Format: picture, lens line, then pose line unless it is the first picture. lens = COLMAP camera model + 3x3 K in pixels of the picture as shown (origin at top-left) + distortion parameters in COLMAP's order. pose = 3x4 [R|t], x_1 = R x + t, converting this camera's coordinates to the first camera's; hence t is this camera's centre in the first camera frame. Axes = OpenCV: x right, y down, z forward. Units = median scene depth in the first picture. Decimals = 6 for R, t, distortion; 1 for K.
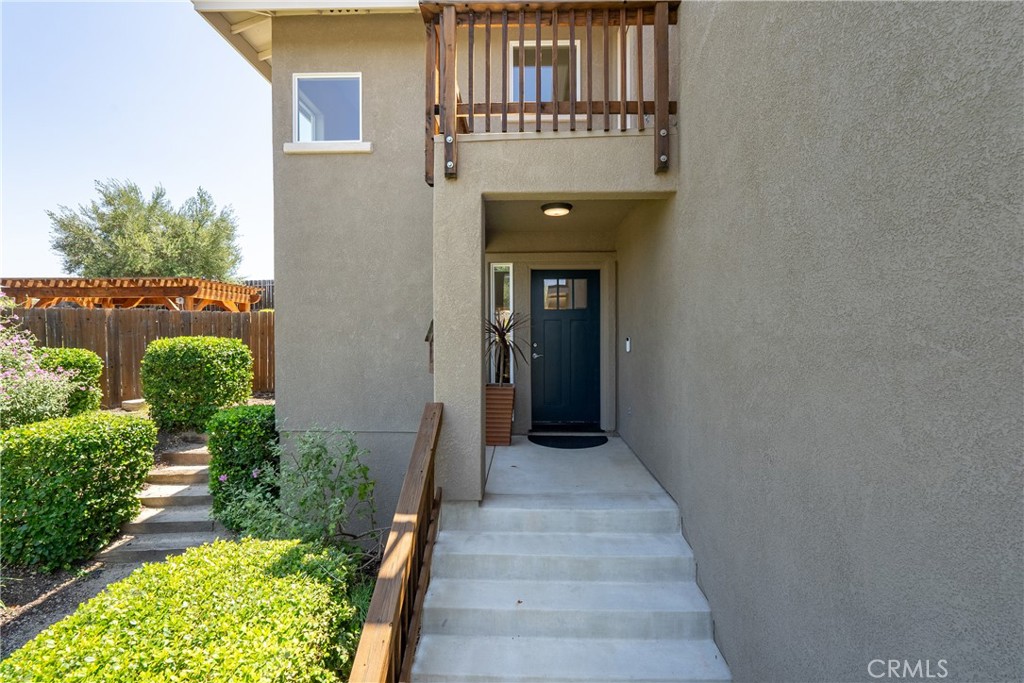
lens RADIAL K [[462.5, 0, 512.1], [0, 462.5, 338.9], [0, 0, 1]] dist [-0.001926, -0.001582]
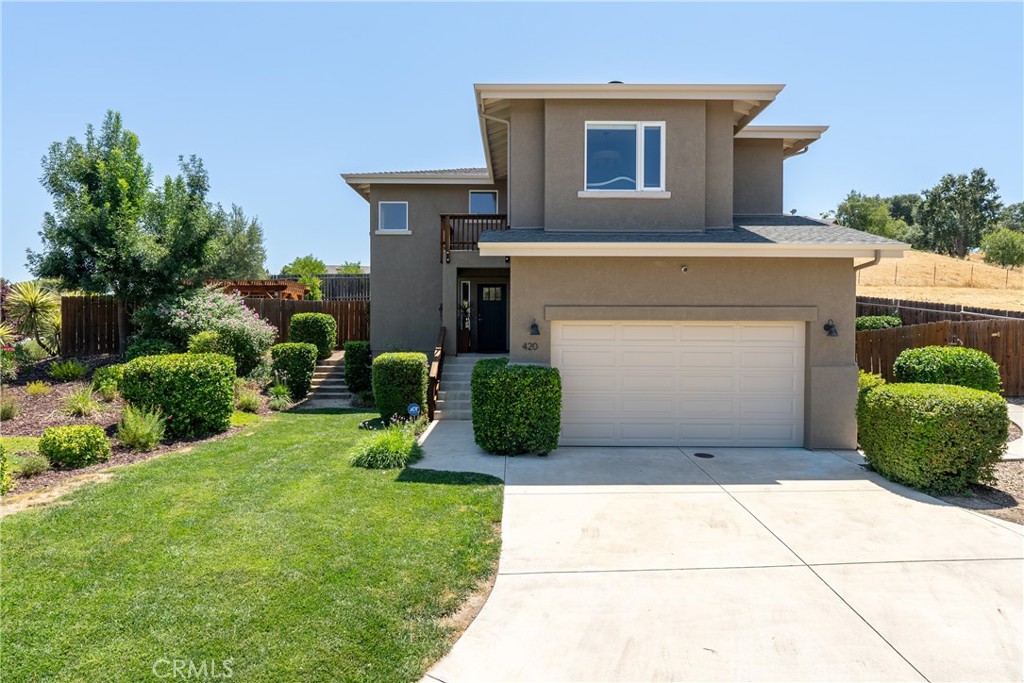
lens RADIAL K [[580.2, 0, 518.1], [0, 580.2, 310.8], [0, 0, 1]] dist [-0.001633, -0.003025]
pose [[0.999414, 0.002072, 0.034165, 0.156020], [-0.000672, 0.999162, -0.040915, 0.122626], [-0.034221, 0.040868, 0.998578, -2.127773]]
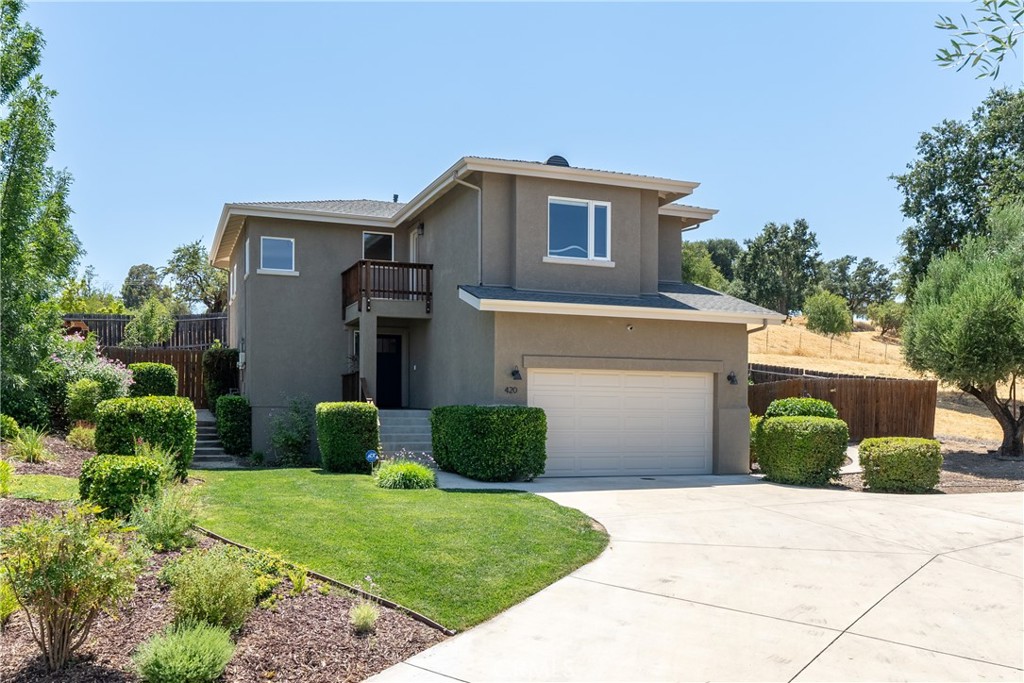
lens RADIAL K [[904.5, 0, 512.1], [0, 904.5, 345.4], [0, 0, 1]] dist [-0.011560, 0.000798]
pose [[0.919482, 0.032750, 0.391765, -1.076615], [0.000007, 0.996523, -0.083323, 0.277661], [-0.393132, 0.076617, 0.916284, -3.361483]]
